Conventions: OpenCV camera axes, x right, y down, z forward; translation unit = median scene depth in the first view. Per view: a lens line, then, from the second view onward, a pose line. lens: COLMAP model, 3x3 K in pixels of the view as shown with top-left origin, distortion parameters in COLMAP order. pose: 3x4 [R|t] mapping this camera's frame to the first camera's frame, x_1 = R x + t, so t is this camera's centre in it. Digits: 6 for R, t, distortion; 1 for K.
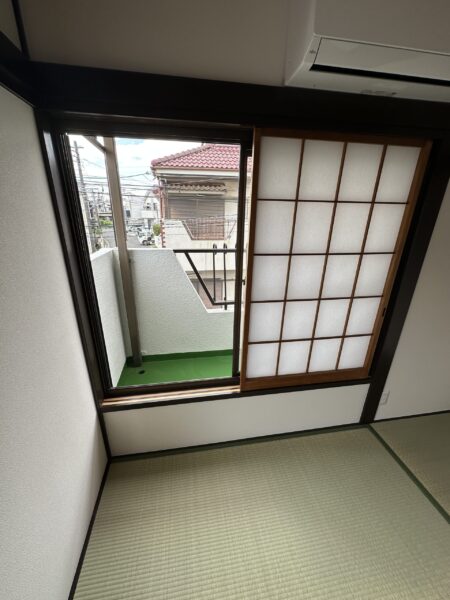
lens RADIAL K [[240.0, 0, 224.2], [0, 240.0, 299.0], [0, 0, 1]] dist [-0.005190, 0.000822]
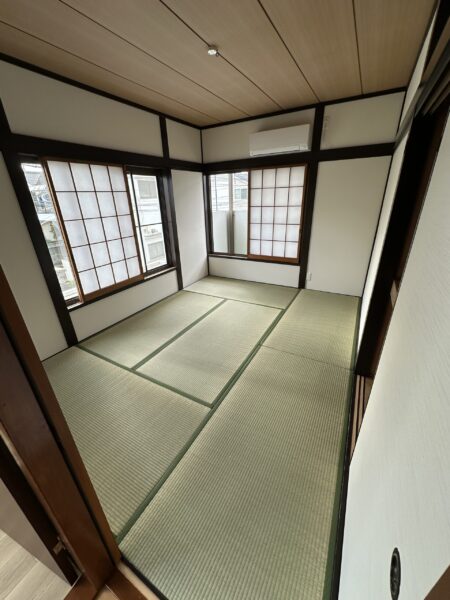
lens RADIAL K [[240.0, 0, 225.5], [0, 240.0, 300.9], [0, 0, 1]] dist [-0.005190, 0.000822]
pose [[0.783123, 0.210171, -0.585274, 1.659610], [-0.163936, 0.977638, 0.131715, 0.557396], [0.599869, -0.007202, 0.800066, -1.453231]]
